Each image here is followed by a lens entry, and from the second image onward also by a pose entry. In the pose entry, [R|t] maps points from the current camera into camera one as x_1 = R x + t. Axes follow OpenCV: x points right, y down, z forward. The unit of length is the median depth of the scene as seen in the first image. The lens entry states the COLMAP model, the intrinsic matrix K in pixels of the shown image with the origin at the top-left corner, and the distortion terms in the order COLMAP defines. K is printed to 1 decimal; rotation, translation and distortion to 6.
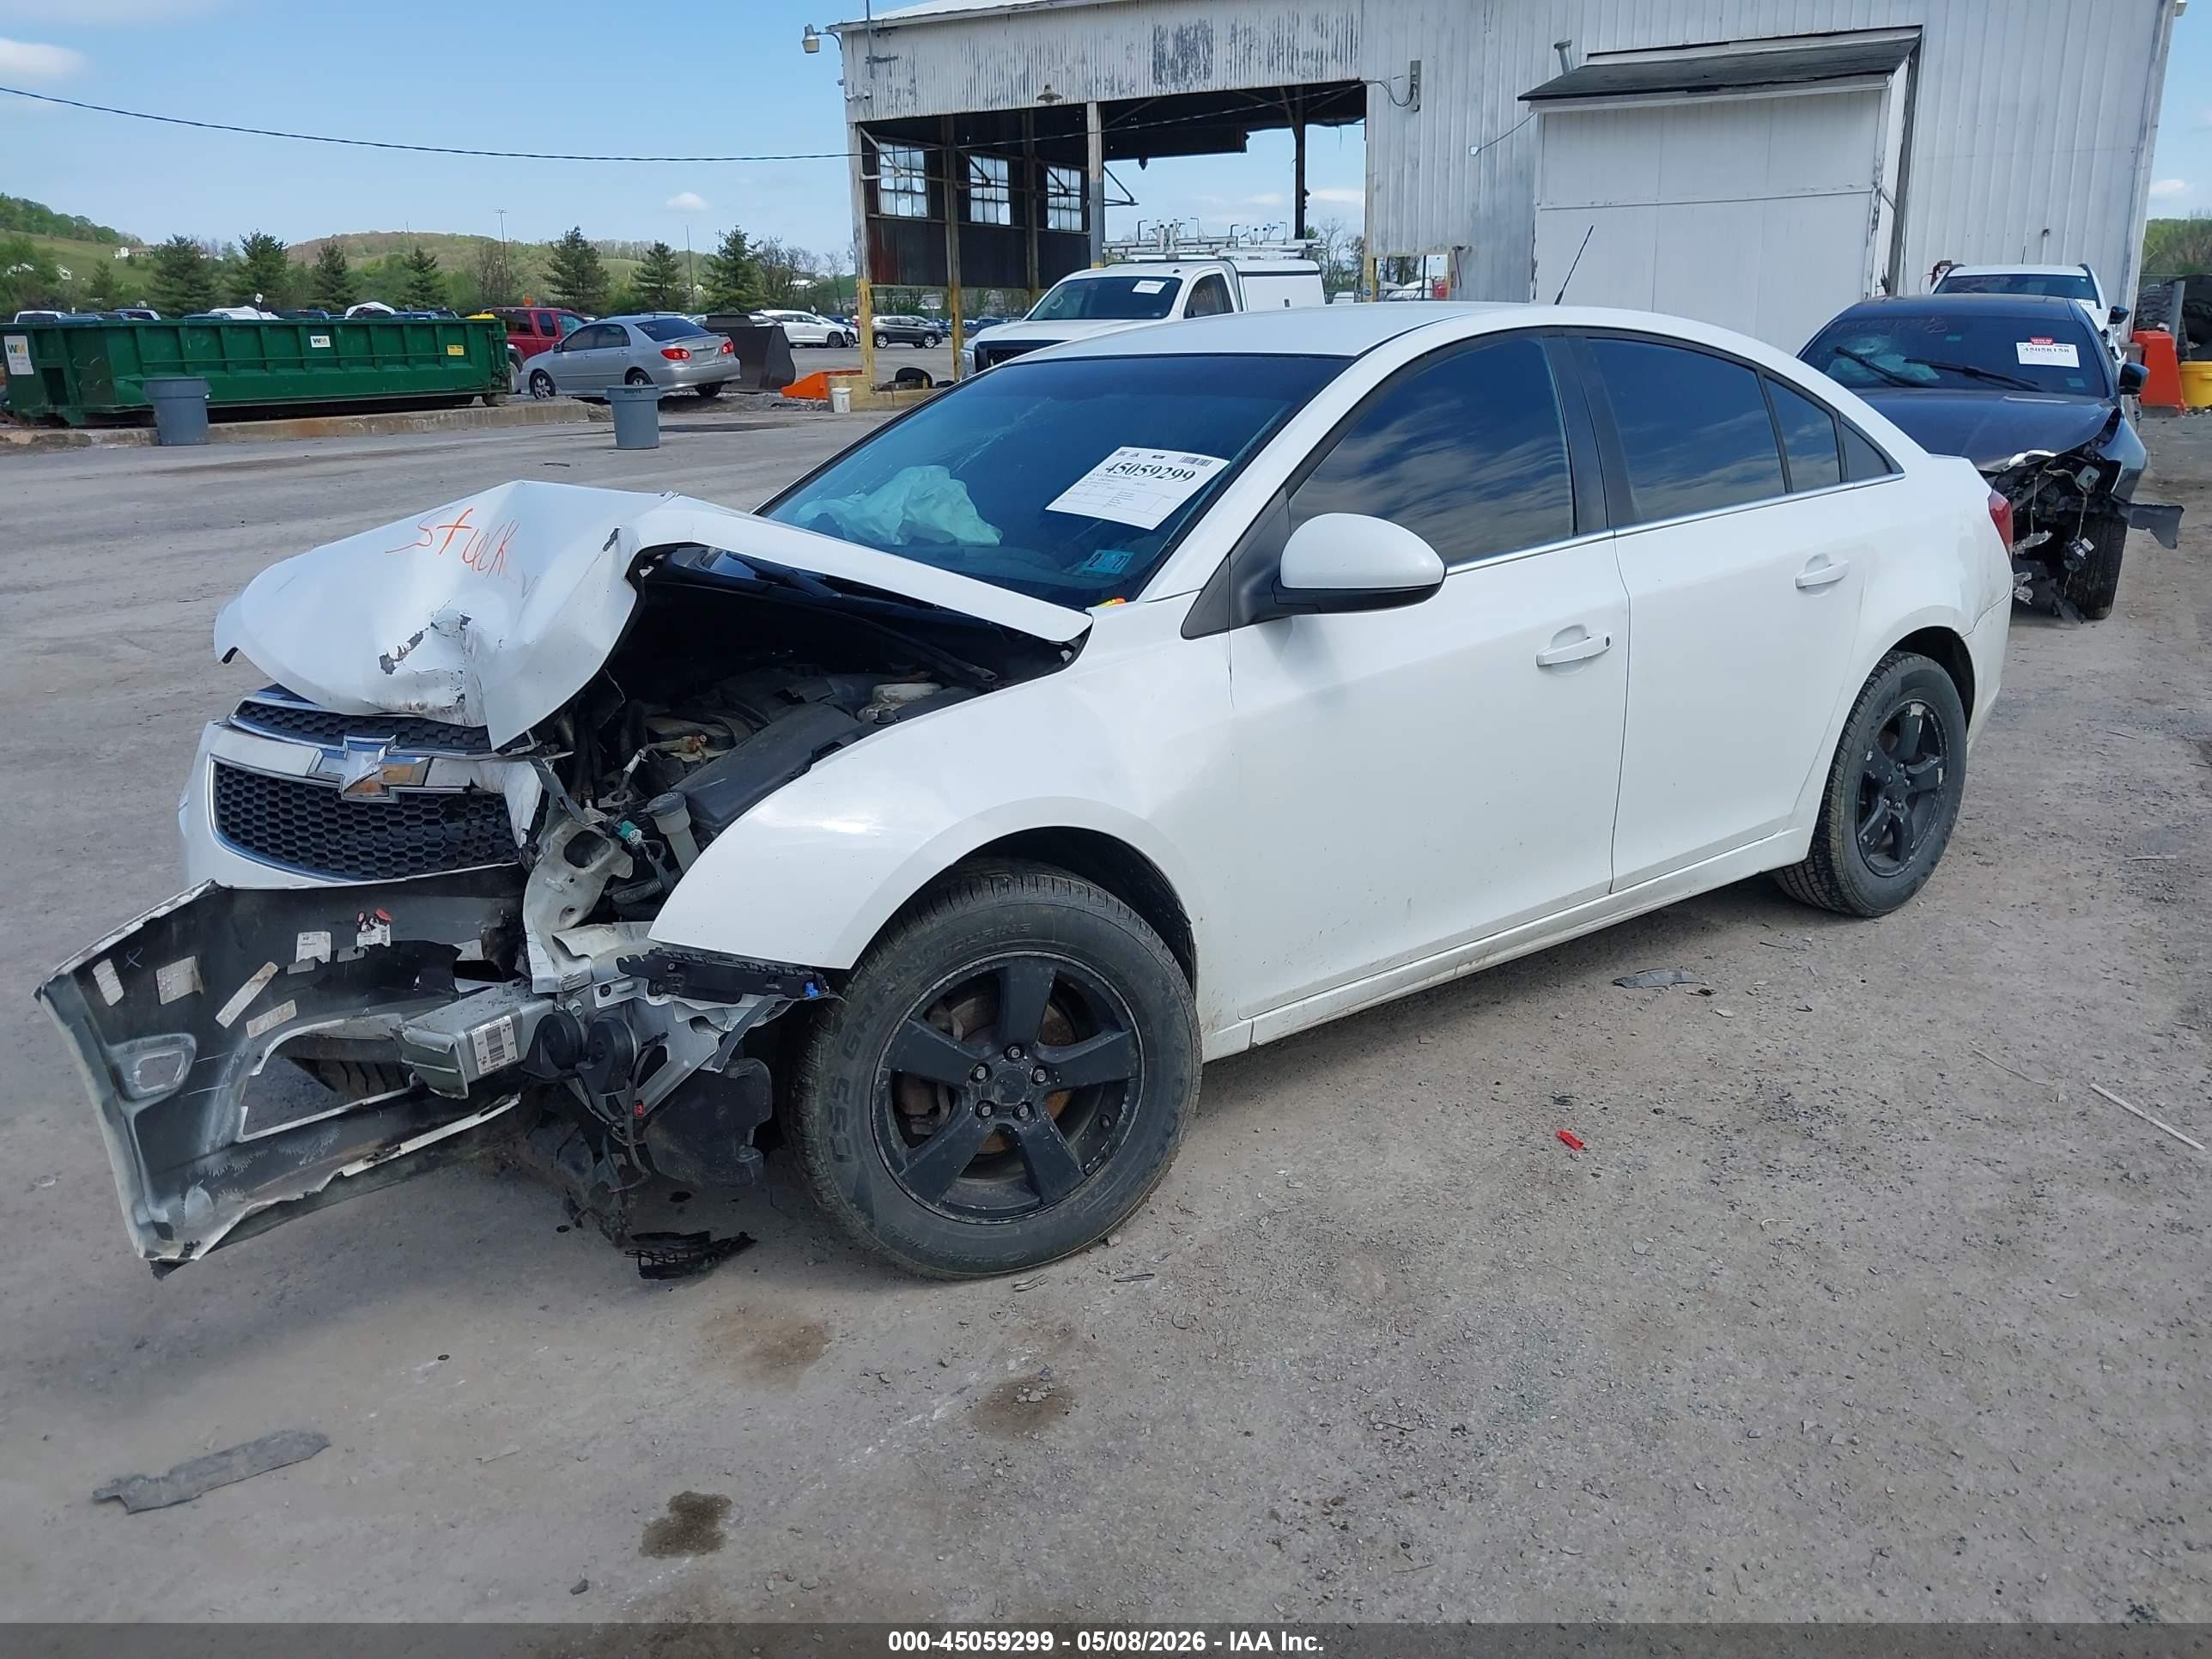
lens RADIAL K [[1775.5, 0, 1122.4], [0, 1775.5, 822.4], [0, 0, 1]] dist [-0.005023, 0.008630]
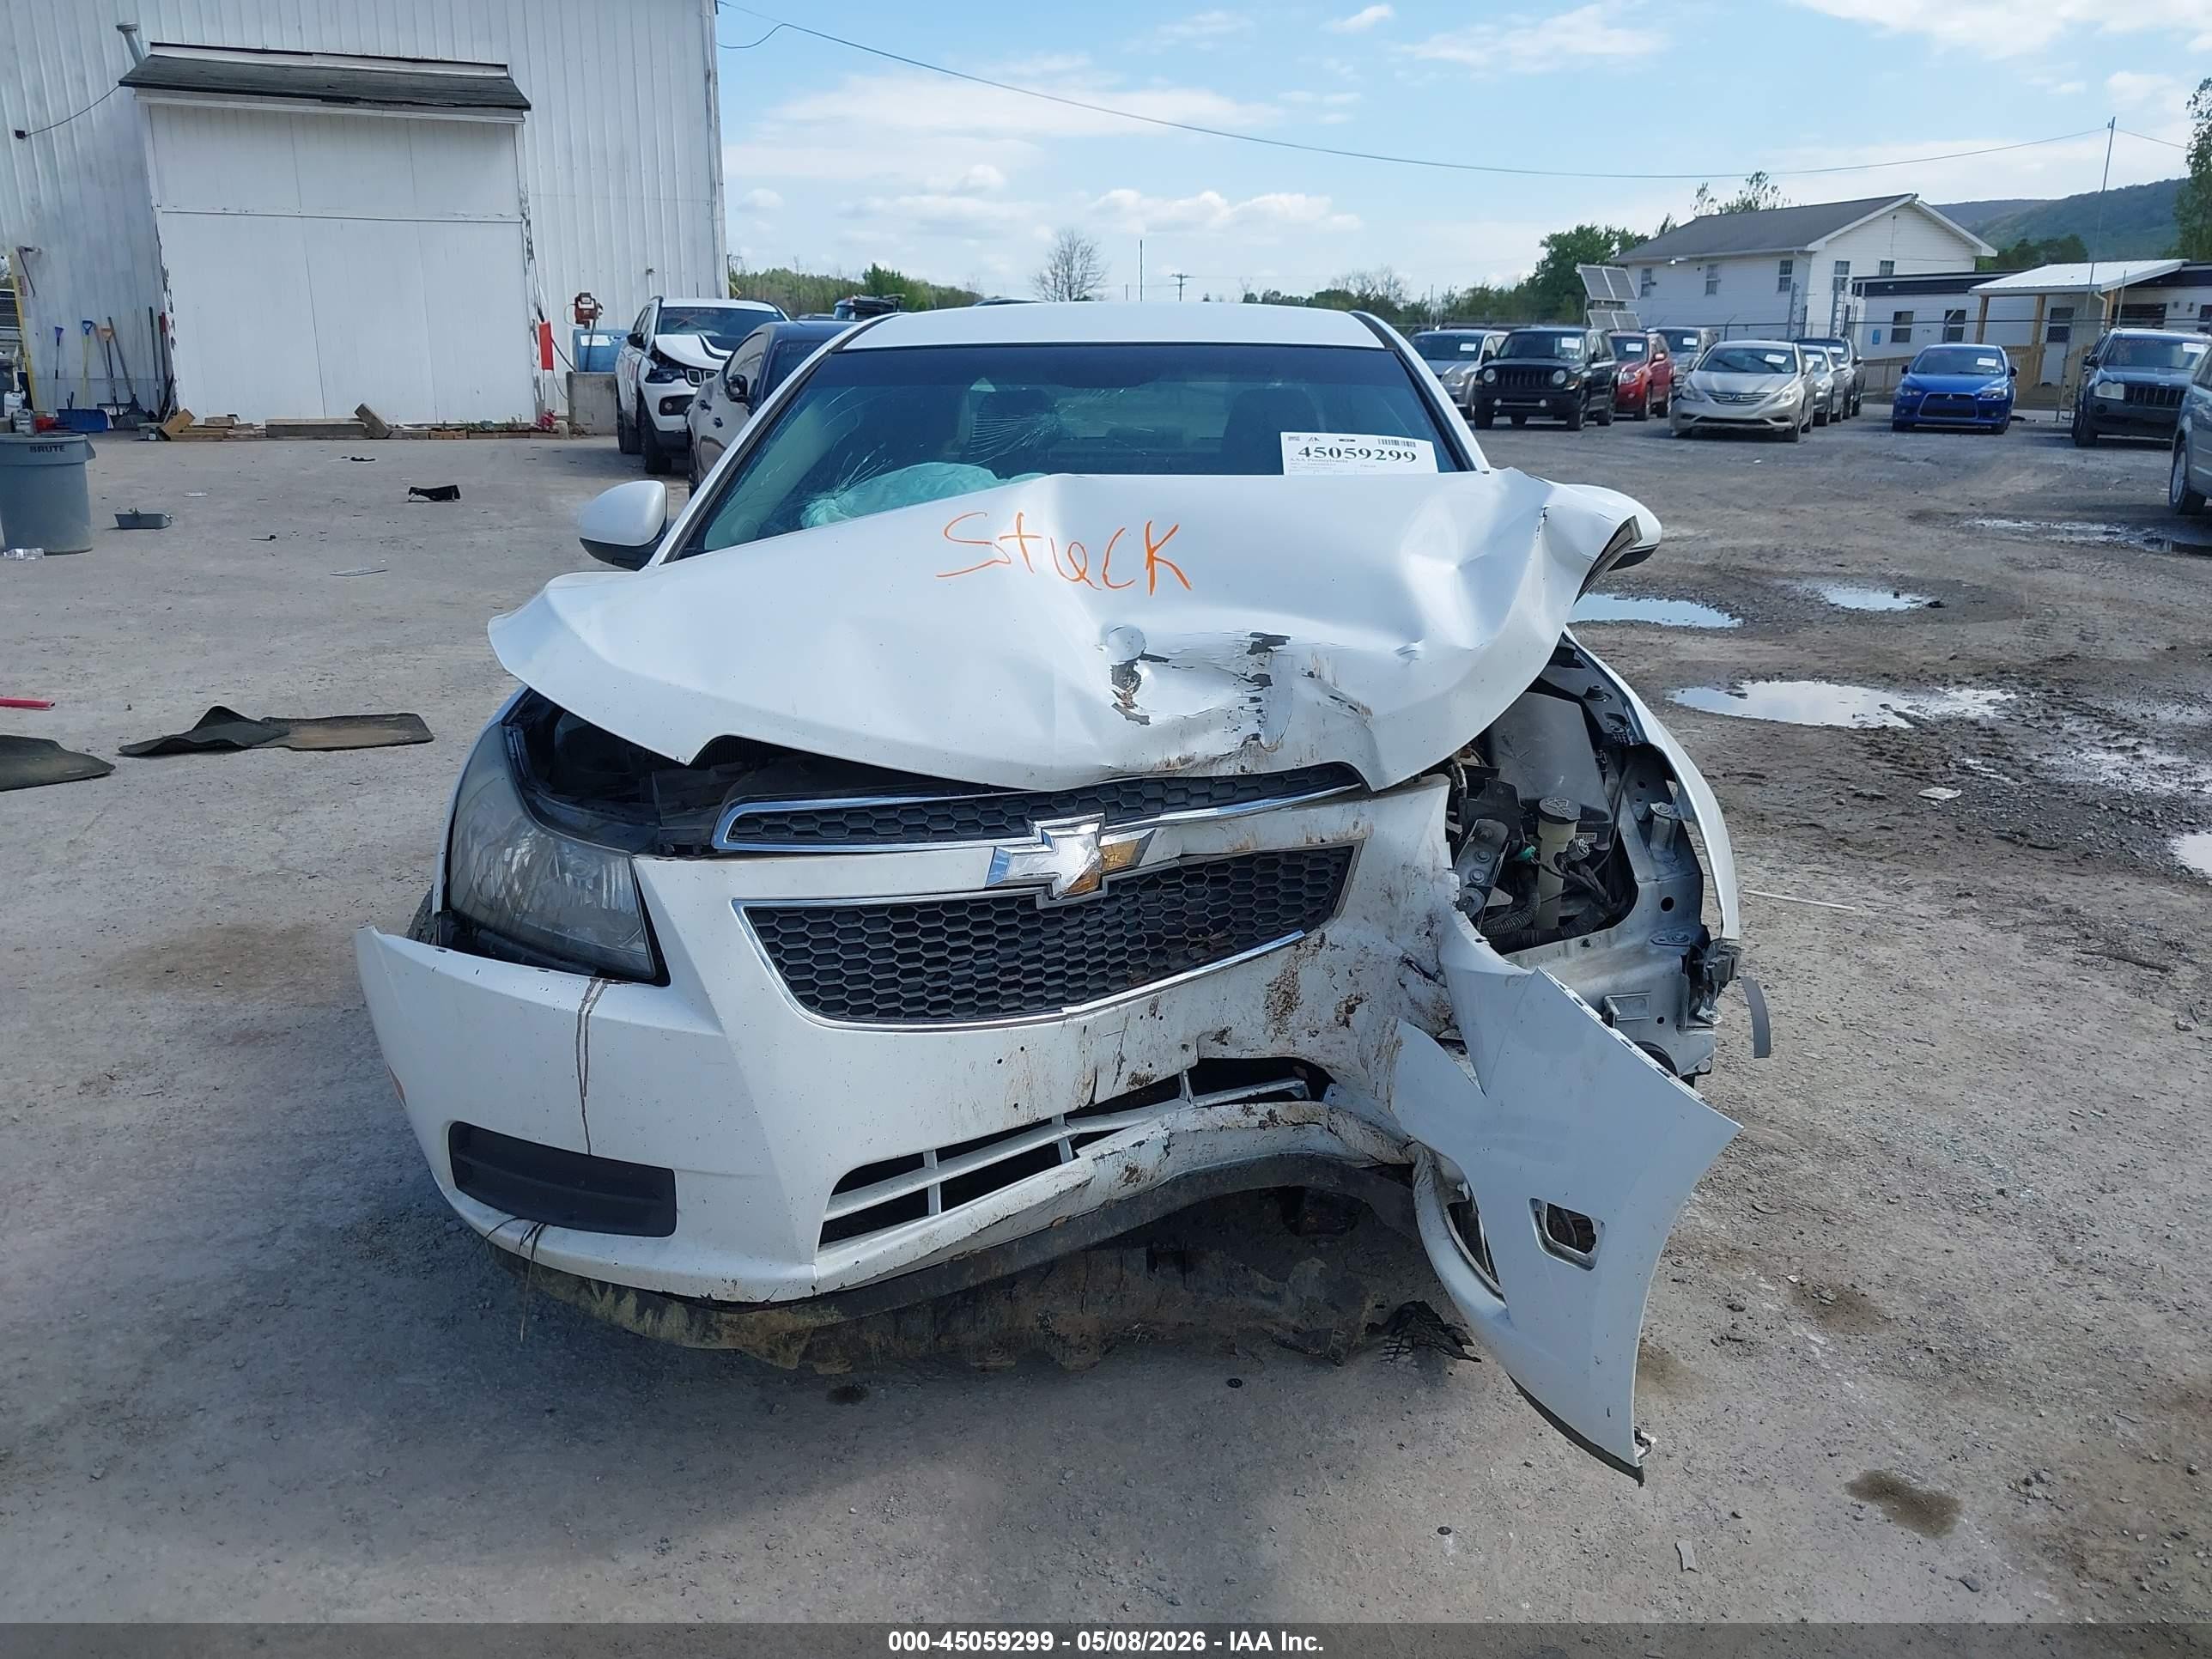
lens RADIAL K [[1775.5, 0, 1111.9], [0, 1775.5, 829.4], [0, 0, 1]] dist [-0.005023, 0.008630]
pose [[0.676445, -0.164736, 0.717833, -0.133853], [0.174150, 0.982801, 0.061434, -0.012110], [-0.715608, 0.083453, 0.693499, 0.066386]]
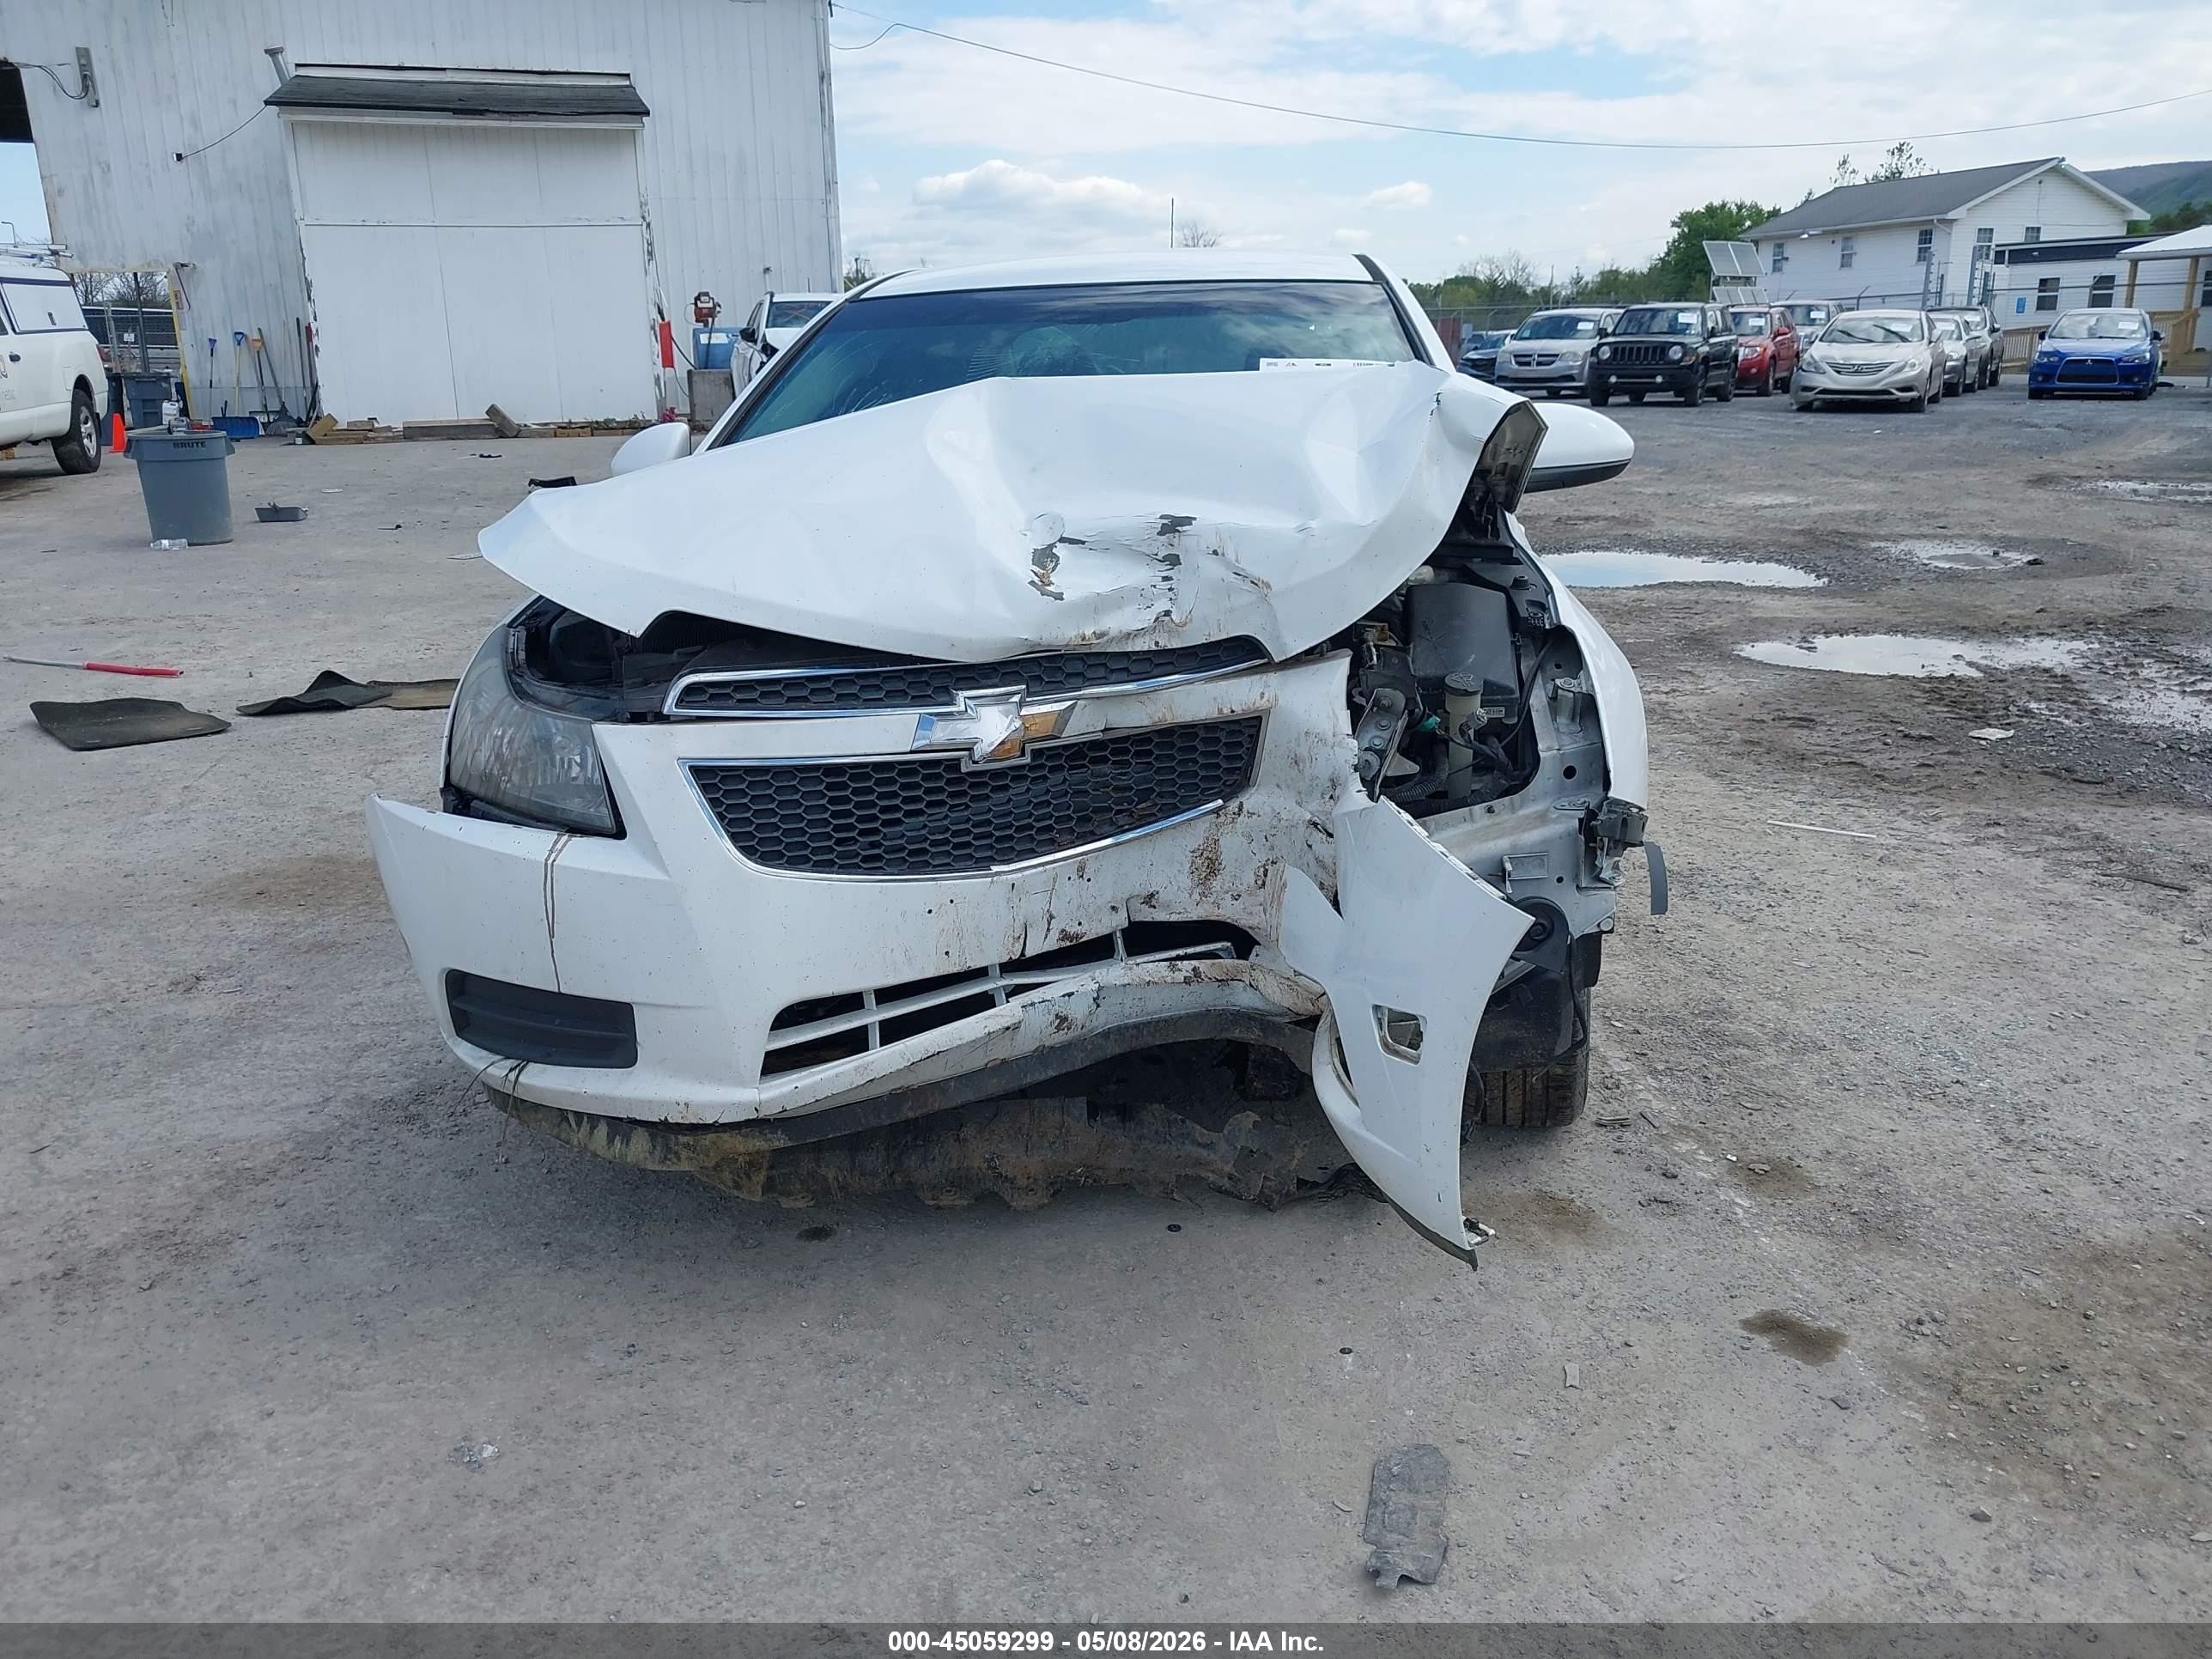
lens RADIAL K [[1775.5, 0, 1115.4], [0, 1775.5, 832.7], [0, 0, 1]] dist [-0.005023, 0.008630]
pose [[0.726054, -0.171012, 0.666033, -0.131997], [0.183616, 0.981628, 0.051882, -0.002087], [-0.662669, 0.084625, 0.744116, 0.051452]]
